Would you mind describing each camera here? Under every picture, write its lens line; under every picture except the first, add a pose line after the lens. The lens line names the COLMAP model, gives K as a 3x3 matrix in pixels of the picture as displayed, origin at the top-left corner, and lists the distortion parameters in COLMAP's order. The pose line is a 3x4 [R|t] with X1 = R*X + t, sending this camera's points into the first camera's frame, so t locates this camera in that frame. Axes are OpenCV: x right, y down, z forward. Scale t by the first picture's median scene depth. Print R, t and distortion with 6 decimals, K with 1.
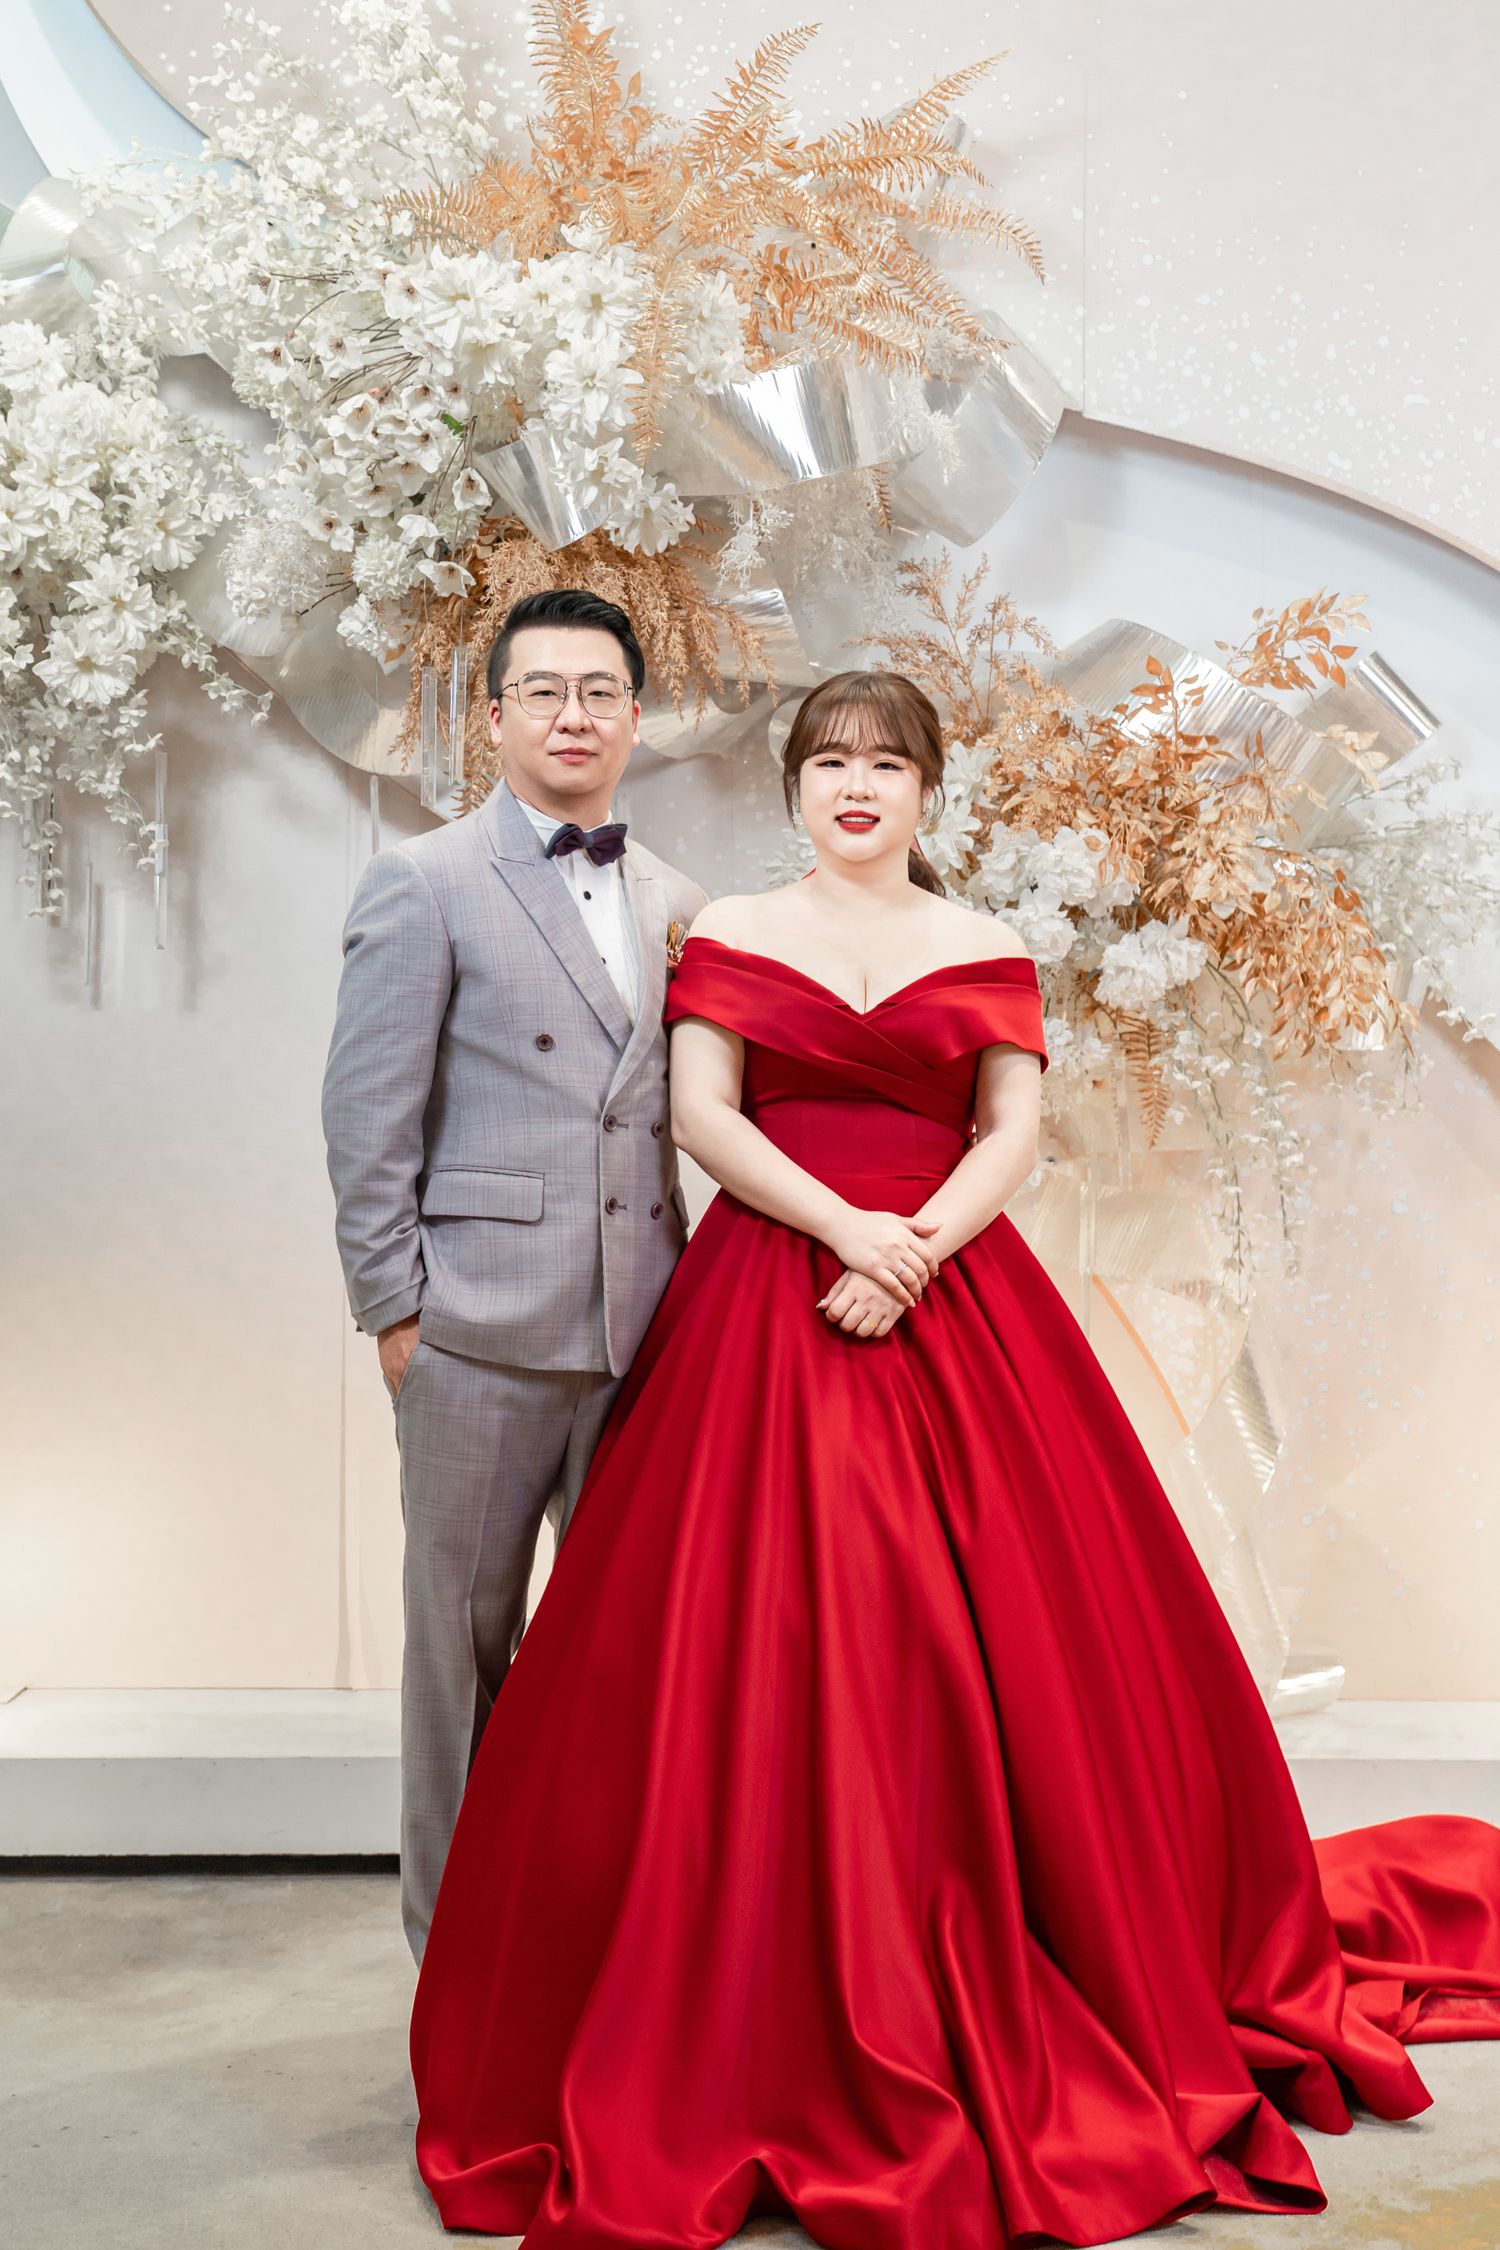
lens RADIAL K [[2779.4, 0, 848.8], [0, 2779.4, 1159.8], [0, 0, 1]] dist [0.005837, 0.006291]
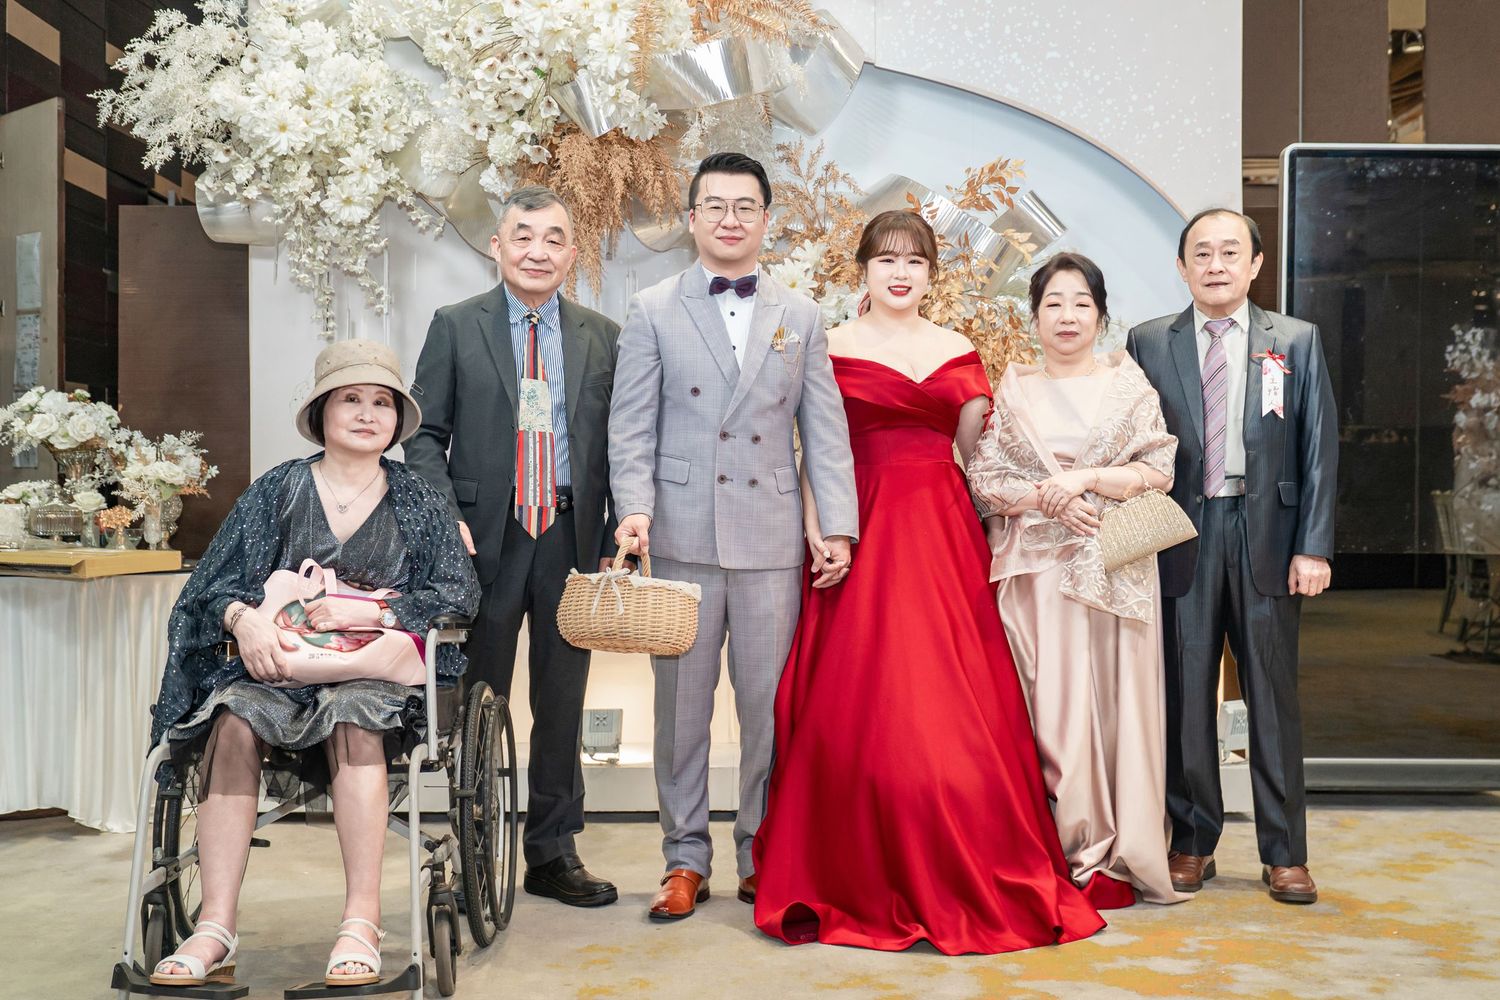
lens RADIAL K [[1619.5, 0, 743.3], [0, 1619.5, 535.3], [0, 0, 1]] dist [0.005896, -0.016272]
pose [[0.999832, -0.003486, -0.018011, 0.014954], [0.003854, 0.999784, 0.020415, 0.028167], [0.017935, -0.020481, 0.999629, -0.105569]]
